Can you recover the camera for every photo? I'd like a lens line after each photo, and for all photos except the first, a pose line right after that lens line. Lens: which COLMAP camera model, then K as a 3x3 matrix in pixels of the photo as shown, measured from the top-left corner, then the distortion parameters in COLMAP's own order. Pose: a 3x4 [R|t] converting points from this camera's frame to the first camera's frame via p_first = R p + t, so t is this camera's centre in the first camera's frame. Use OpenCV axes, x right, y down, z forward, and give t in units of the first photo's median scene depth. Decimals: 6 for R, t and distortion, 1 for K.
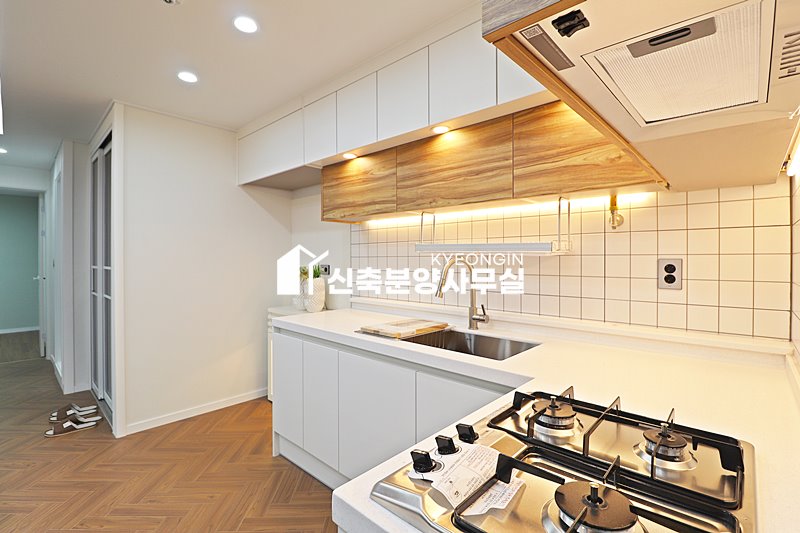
lens RADIAL K [[369.6, 0, 399.0], [0, 369.6, 261.0], [0, 0, 1]] dist [-0.001499, -0.012316]
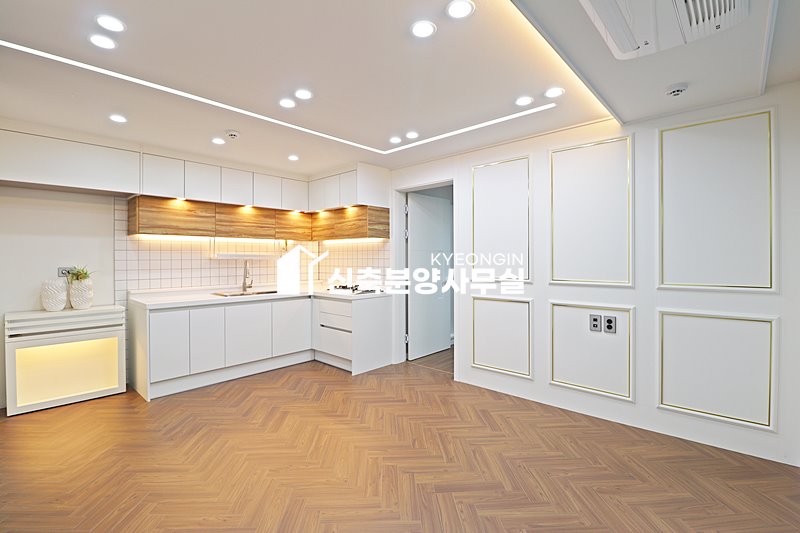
lens RADIAL K [[369.6, 0, 400.8], [0, 369.6, 259.0], [0, 0, 1]] dist [-0.001499, -0.012316]
pose [[-0.000796, -0.002857, 0.999996, -2.106371], [0.008846, 0.999957, 0.002864, -0.015397], [-0.999961, 0.008849, -0.000771, 0.037718]]
